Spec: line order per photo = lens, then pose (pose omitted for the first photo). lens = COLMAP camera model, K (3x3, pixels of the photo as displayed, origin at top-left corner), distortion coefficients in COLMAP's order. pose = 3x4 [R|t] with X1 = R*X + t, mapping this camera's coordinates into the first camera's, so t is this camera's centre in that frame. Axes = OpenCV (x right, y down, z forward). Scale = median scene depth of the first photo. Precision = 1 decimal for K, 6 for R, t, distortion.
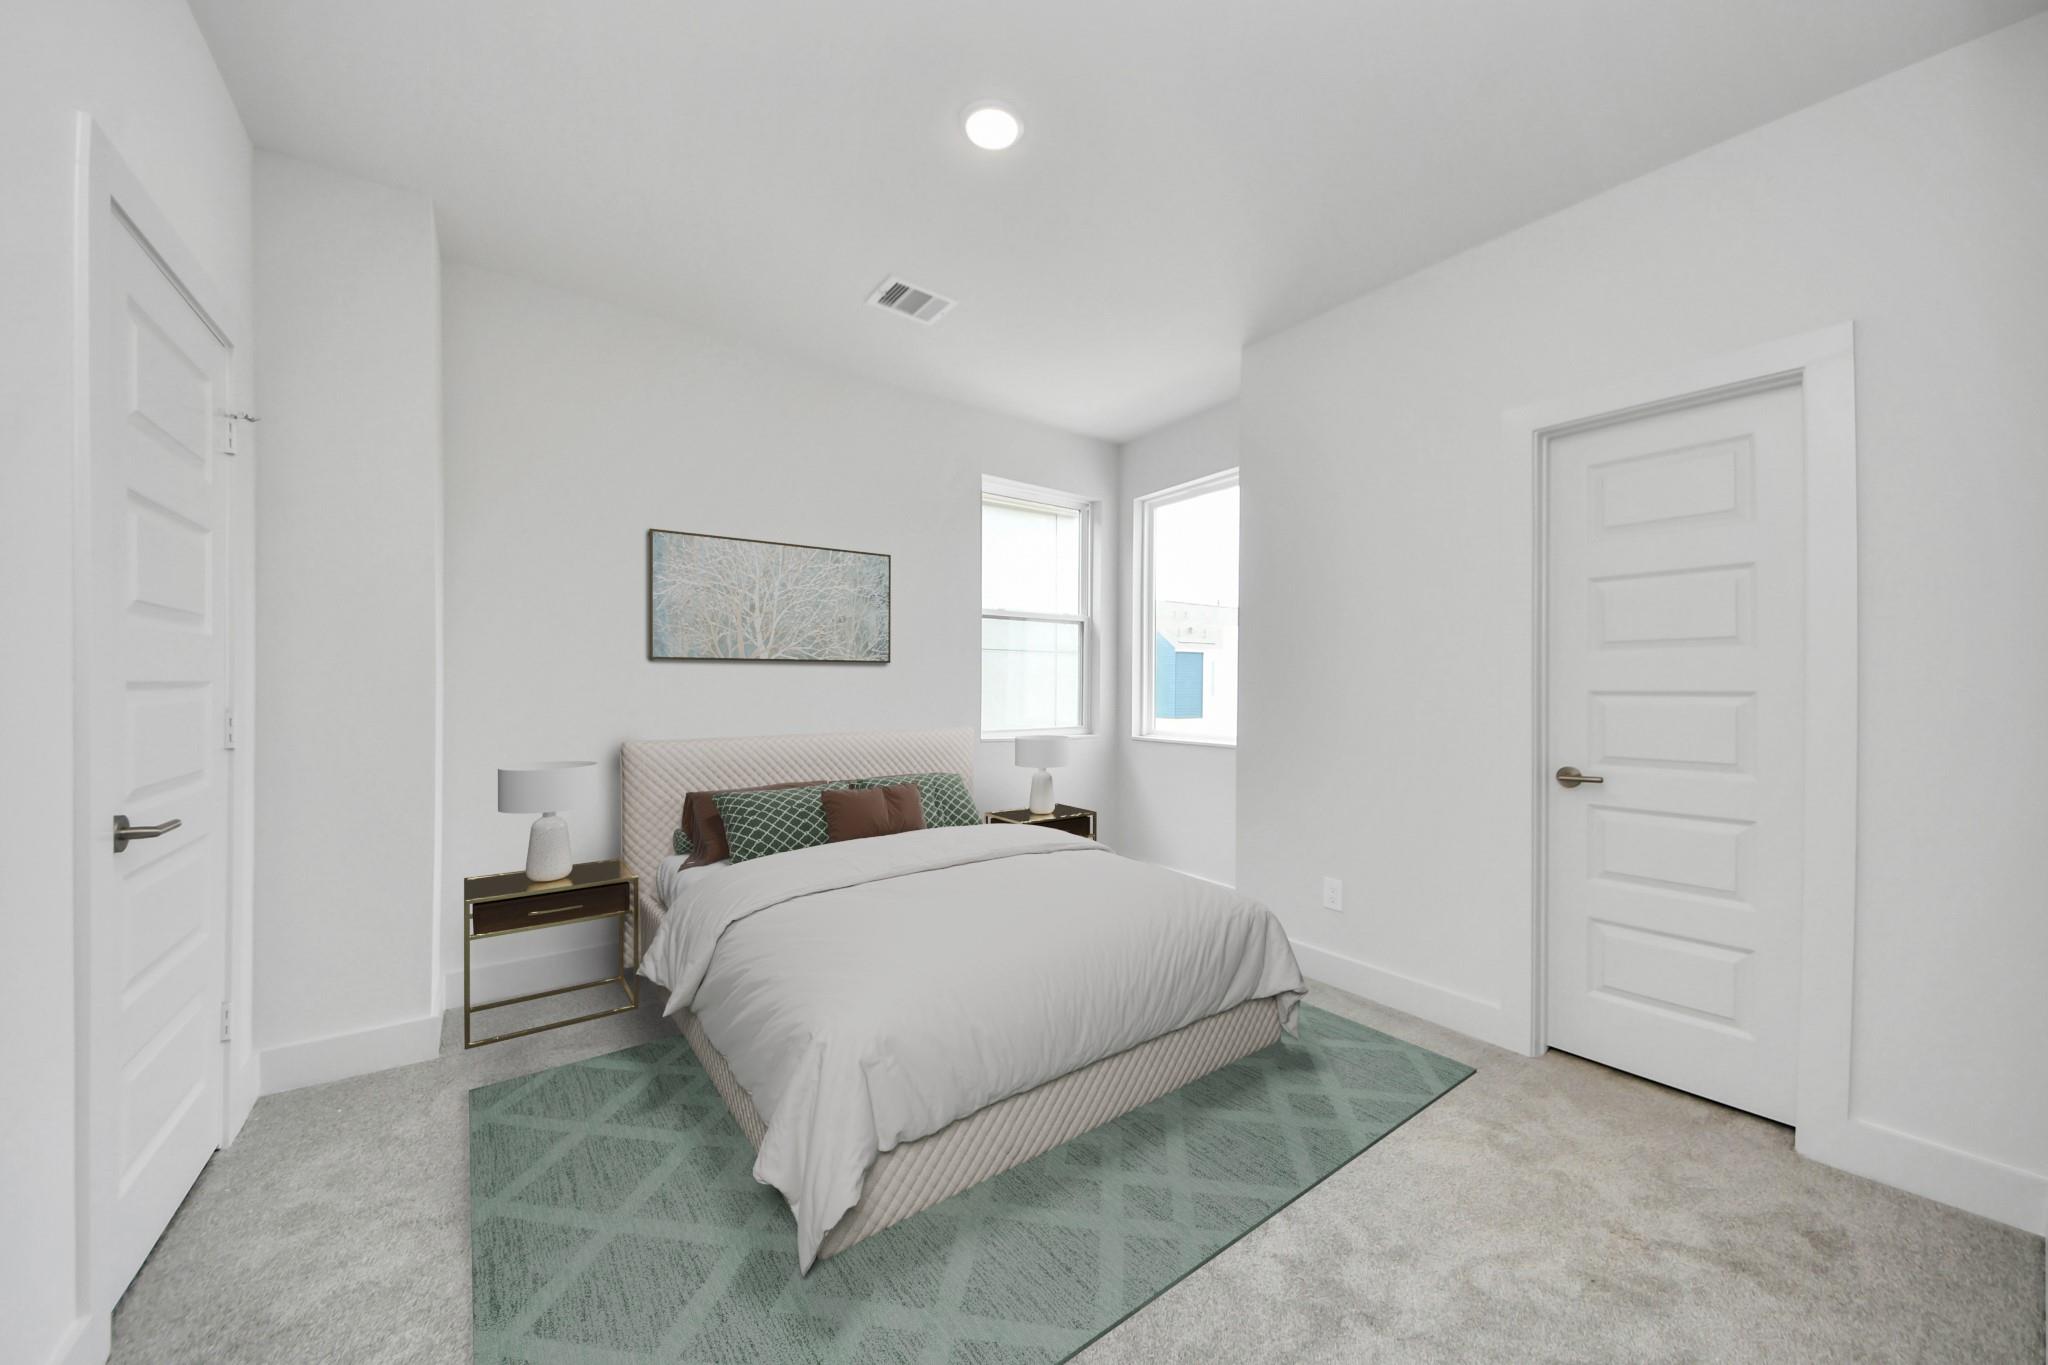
lens RADIAL K [[726.0, 0, 1031.5], [0, 726.0, 683.8], [0, 0, 1]] dist [0.000123, -0.000069]
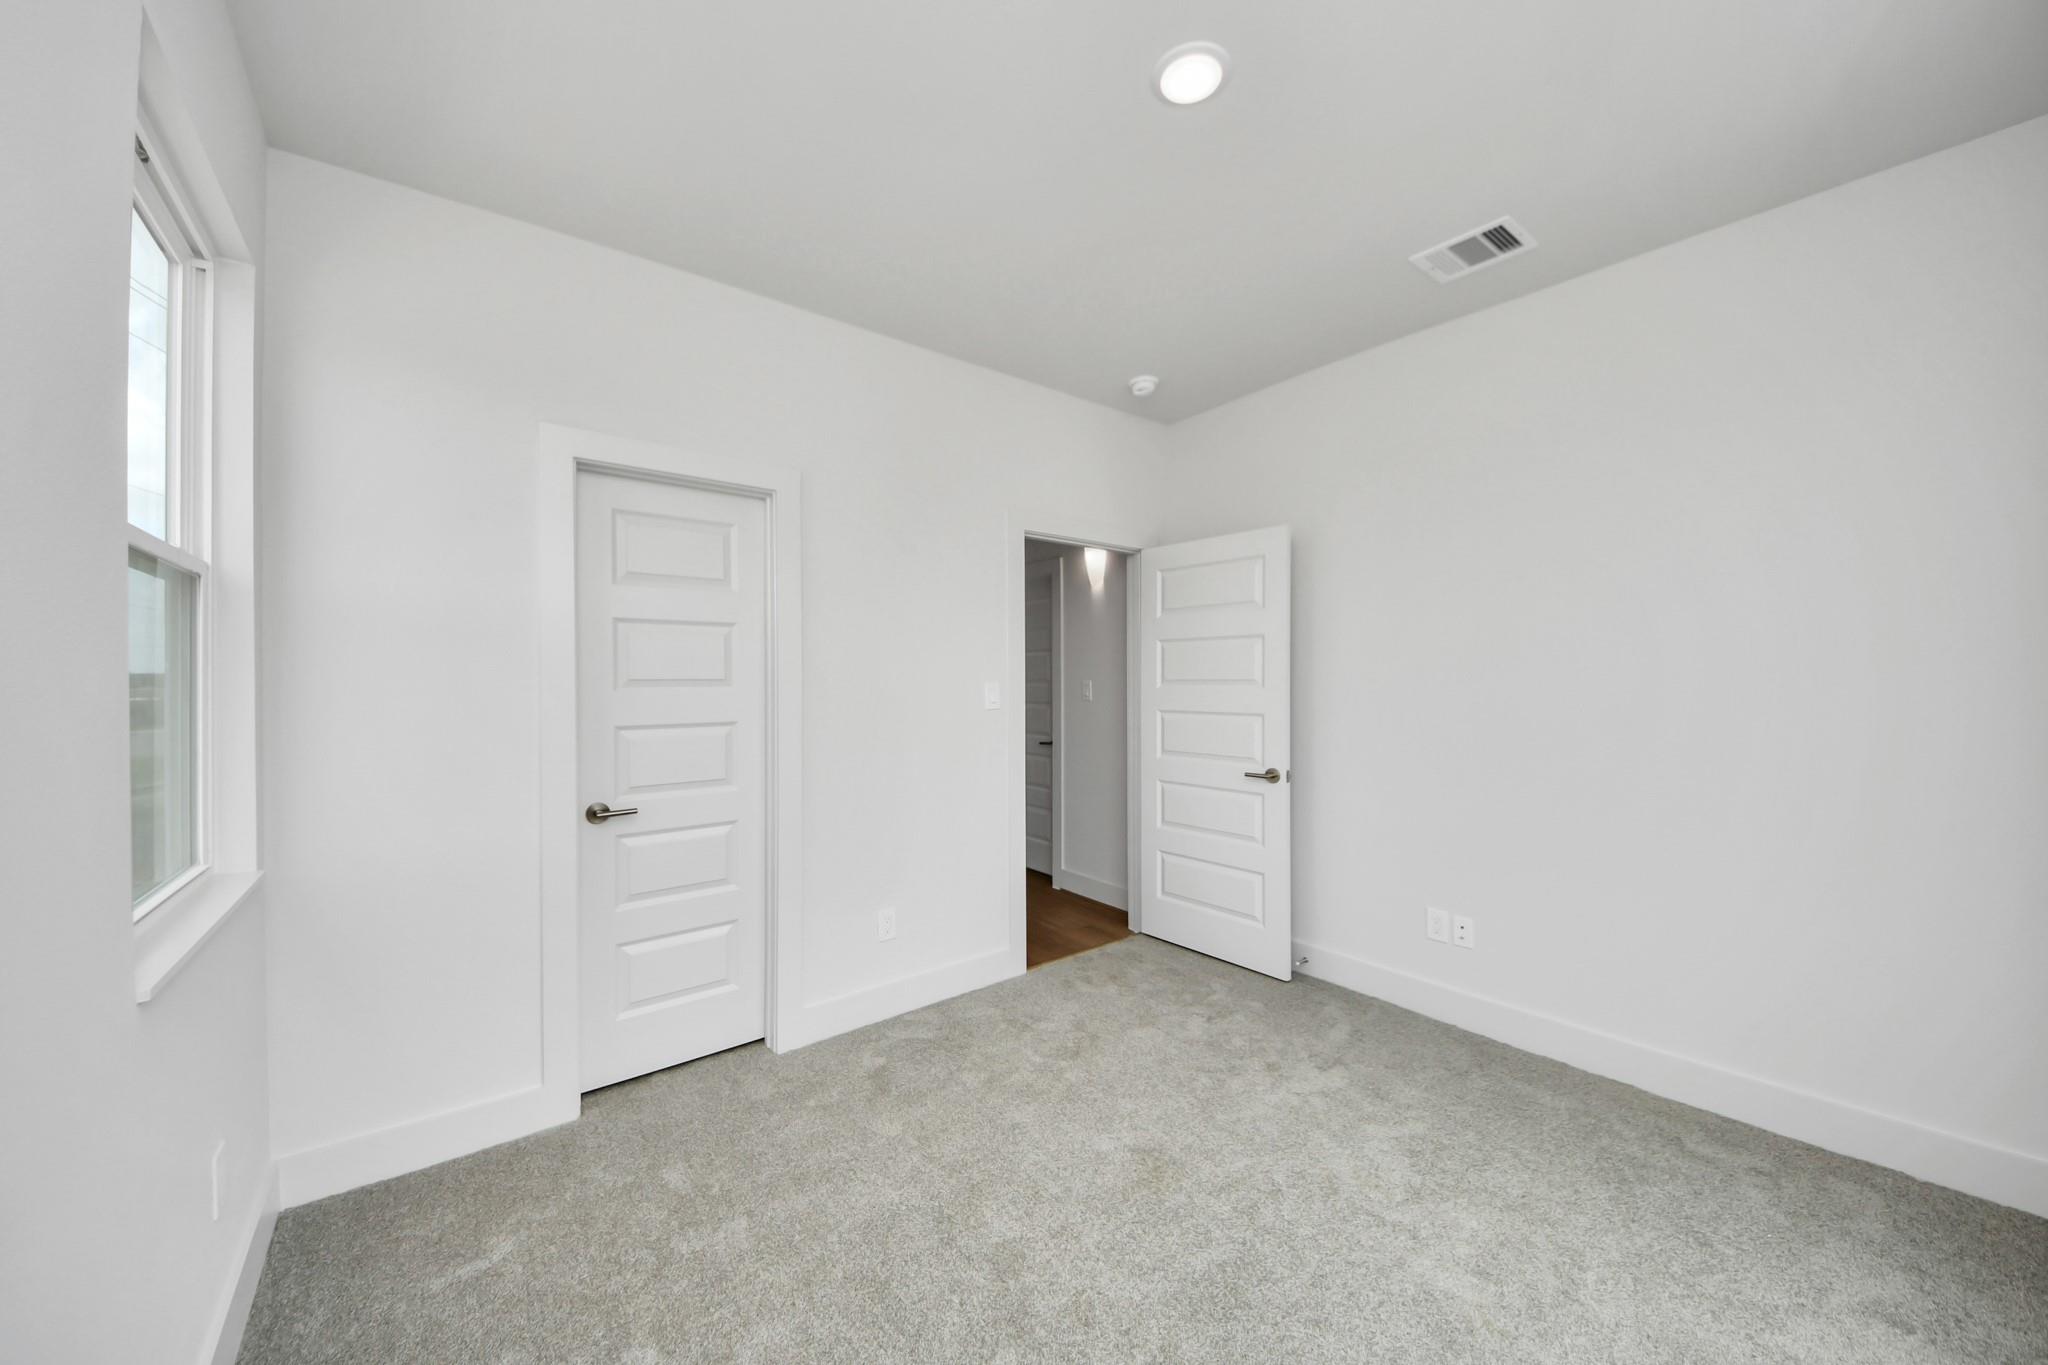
lens RADIAL K [[726.0, 0, 1031.5], [0, 726.0, 683.8], [0, 0, 1]] dist [0.000123, -0.000069]
pose [[-0.041570, 0.002308, 0.999133, -0.287741], [0.005462, 0.999983, -0.002083, -0.045950], [-0.999121, 0.005370, -0.041582, 0.453476]]
